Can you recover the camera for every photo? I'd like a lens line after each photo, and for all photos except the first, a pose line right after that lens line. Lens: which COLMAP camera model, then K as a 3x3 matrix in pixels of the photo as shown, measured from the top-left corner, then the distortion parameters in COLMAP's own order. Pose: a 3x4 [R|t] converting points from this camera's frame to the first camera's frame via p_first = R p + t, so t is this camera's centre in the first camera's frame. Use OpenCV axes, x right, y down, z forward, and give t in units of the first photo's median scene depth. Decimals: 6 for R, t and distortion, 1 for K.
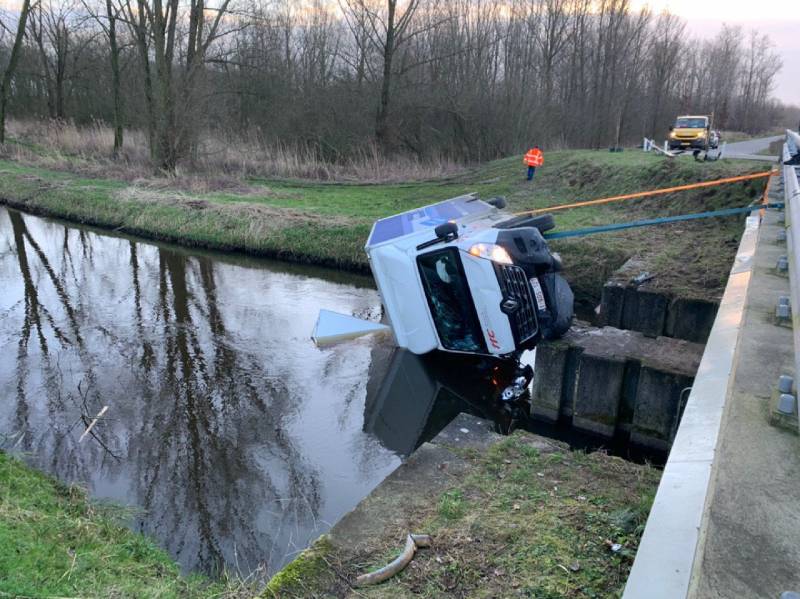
lens RADIAL K [[581.3, 0, 389.2], [0, 581.3, 299.6], [0, 0, 1]] dist [0.029885, -0.098750]
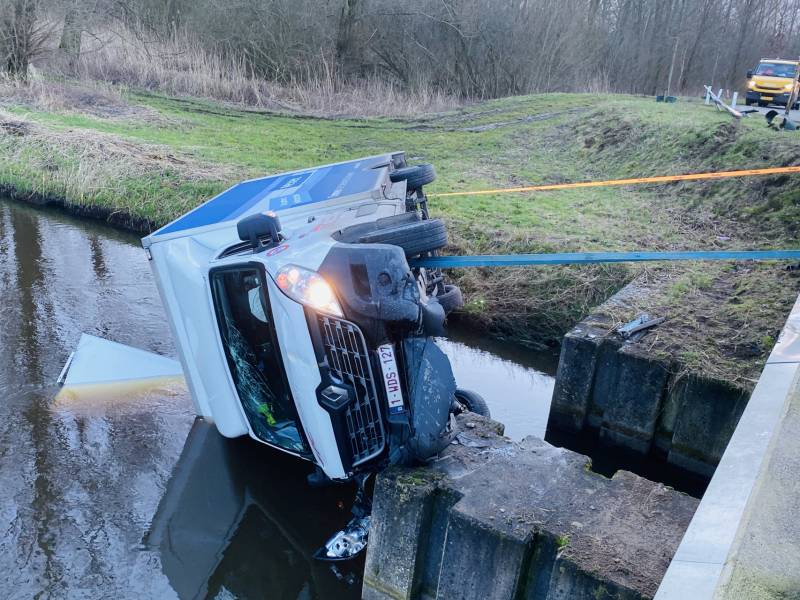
lens RADIAL K [[735.4, 0, 407.7], [0, 735.4, 289.7], [0, 0, 1]] dist [0.004510, -0.012262]
pose [[0.996221, 0.082983, 0.025638, 0.181963], [-0.083898, 0.995789, 0.036960, -0.082152], [-0.022463, -0.038972, 0.998988, 0.259766]]
